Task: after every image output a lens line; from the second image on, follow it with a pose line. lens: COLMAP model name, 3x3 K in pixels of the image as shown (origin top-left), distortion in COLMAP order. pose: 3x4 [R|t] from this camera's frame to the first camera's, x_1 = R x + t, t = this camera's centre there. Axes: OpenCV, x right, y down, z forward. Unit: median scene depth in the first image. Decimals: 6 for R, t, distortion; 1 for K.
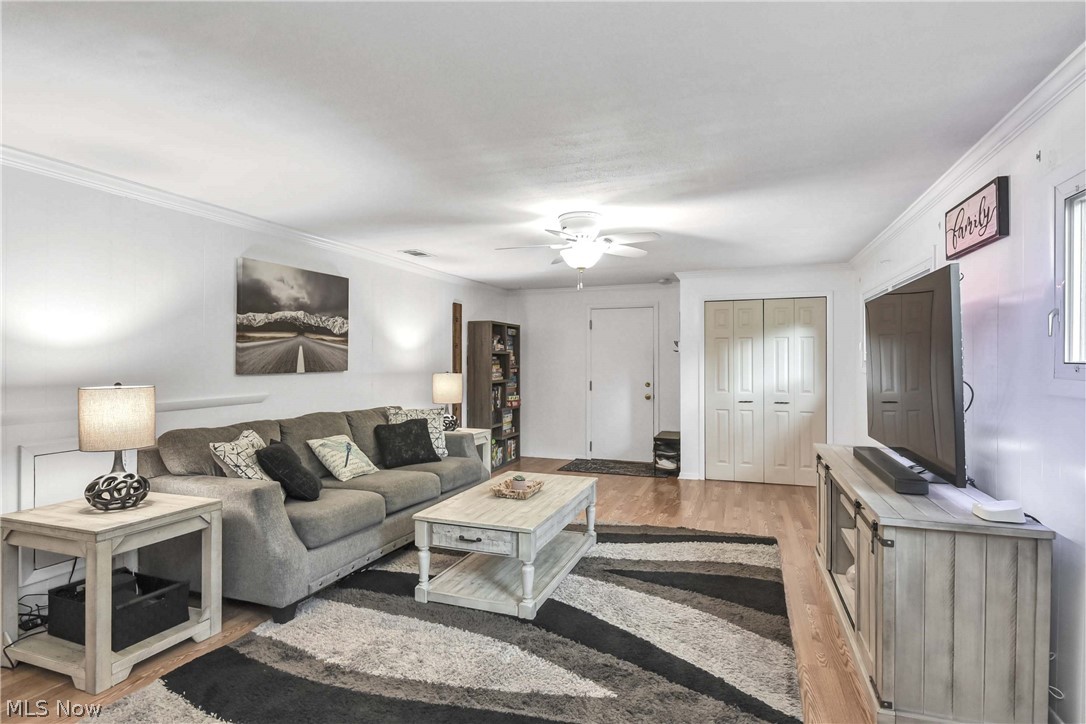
lens RADIAL K [[571.6, 0, 545.1], [0, 571.6, 363.1], [0, 0, 1]] dist [0.001390, -0.000379]
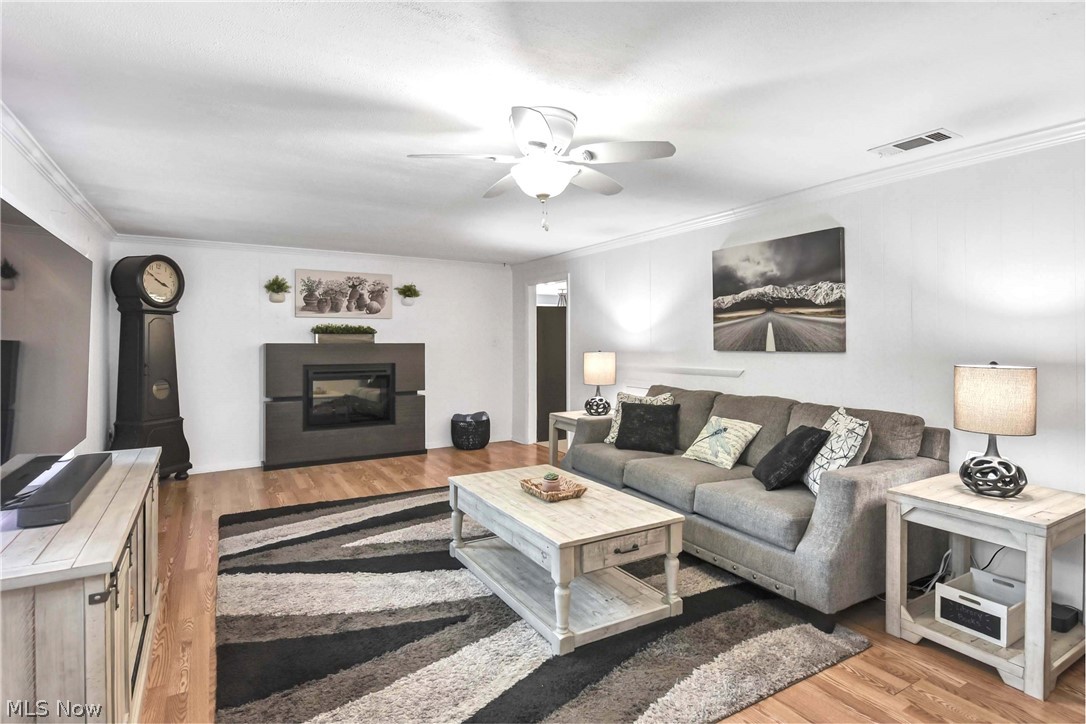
lens RADIAL K [[572.6, 0, 547.5], [0, 572.6, 338.8], [0, 0, 1]] dist [0.002043, -0.000627]
pose [[-0.645309, -0.001816, -0.763919, 0.591761], [-0.002738, 0.999996, -0.000064, -0.002903], [0.763917, 0.002051, -0.645312, 1.500033]]
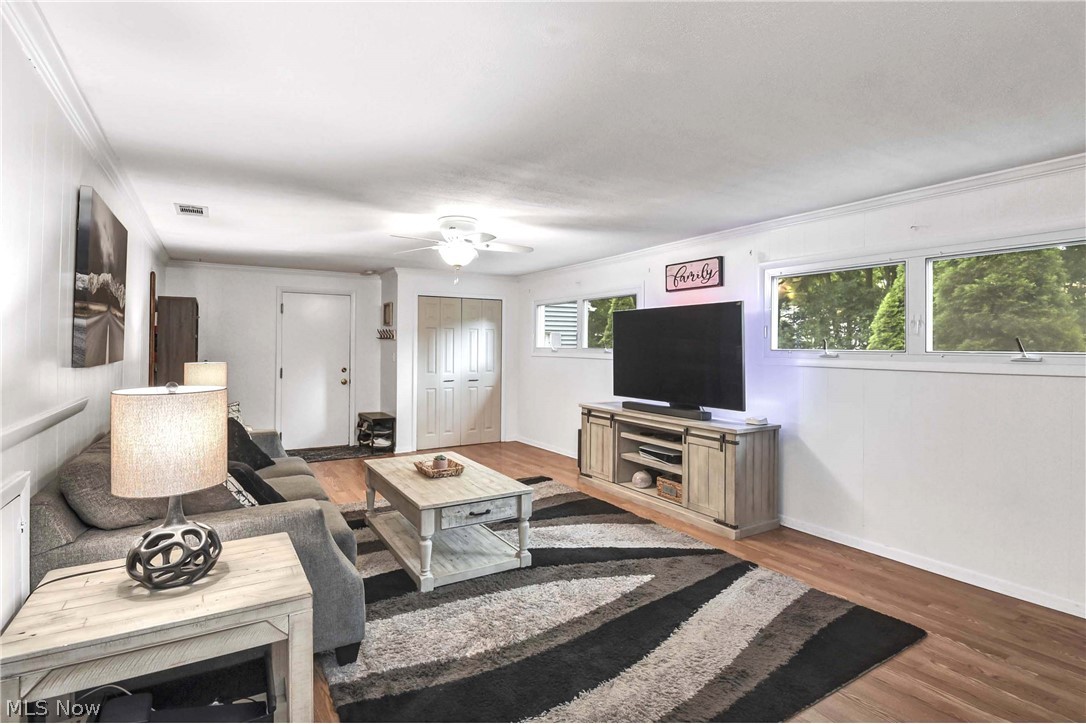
lens RADIAL K [[527.6, 0, 558.6], [0, 527.6, 346.2], [0, 0, 1]] dist [-0.000036, -0.000123]
pose [[0.611543, 0.003894, 0.791202, -0.667253], [-0.000701, 0.999990, -0.004380, -0.002793], [-0.791211, 0.002123, 0.611540, 0.216478]]
